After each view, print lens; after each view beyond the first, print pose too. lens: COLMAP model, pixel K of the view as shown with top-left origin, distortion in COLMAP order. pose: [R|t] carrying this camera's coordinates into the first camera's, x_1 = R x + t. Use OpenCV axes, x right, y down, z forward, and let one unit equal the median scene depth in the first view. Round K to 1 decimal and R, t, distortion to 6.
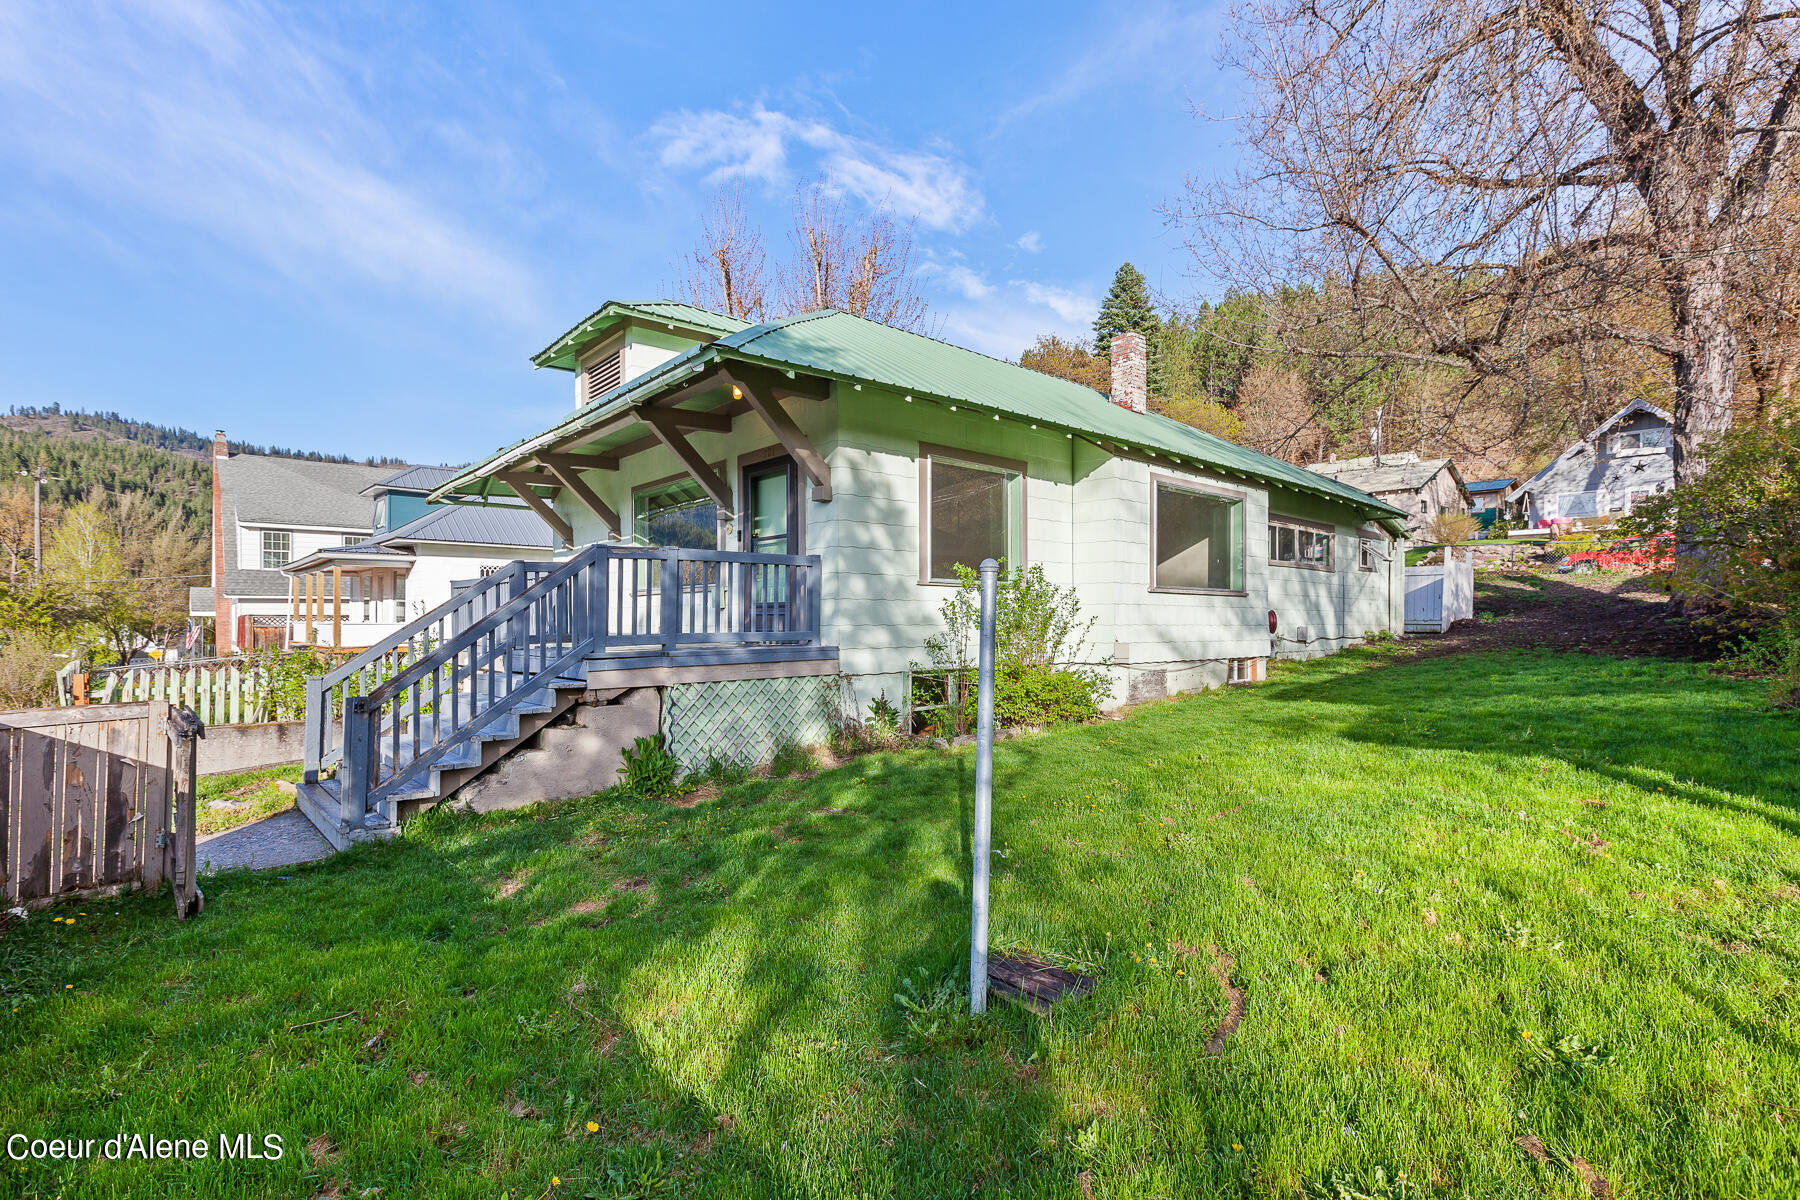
lens RADIAL K [[814.3, 0, 891.9], [0, 814.3, 602.2], [0, 0, 1]] dist [-0.000337, -0.000612]
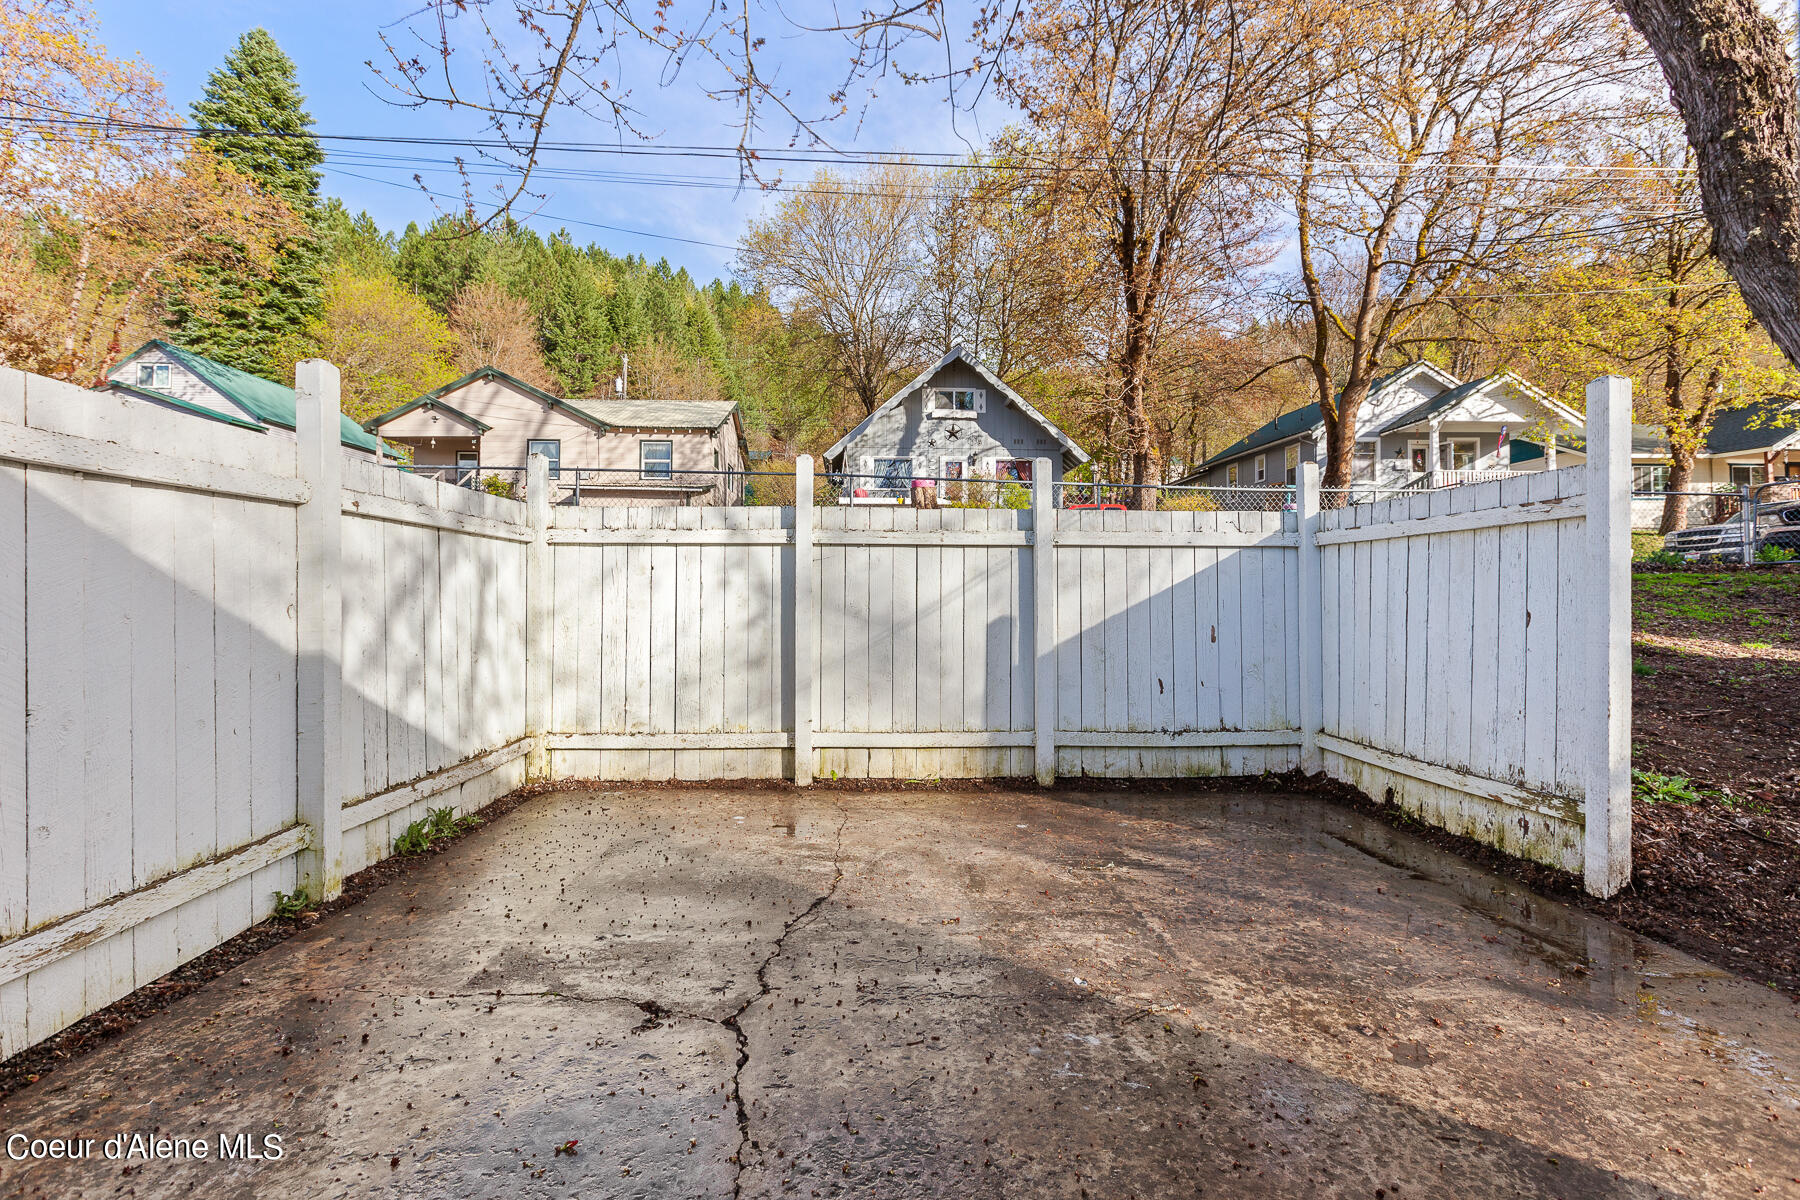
lens RADIAL K [[814.3, 0, 897.2], [0, 814.3, 596.6], [0, 0, 1]] dist [-0.000337, -0.000612]
pose [[0.620710, -0.007989, 0.783999, 0.105790], [-0.010403, 0.999776, 0.018425, -0.005764], [-0.783971, -0.019592, 0.620488, 0.243587]]
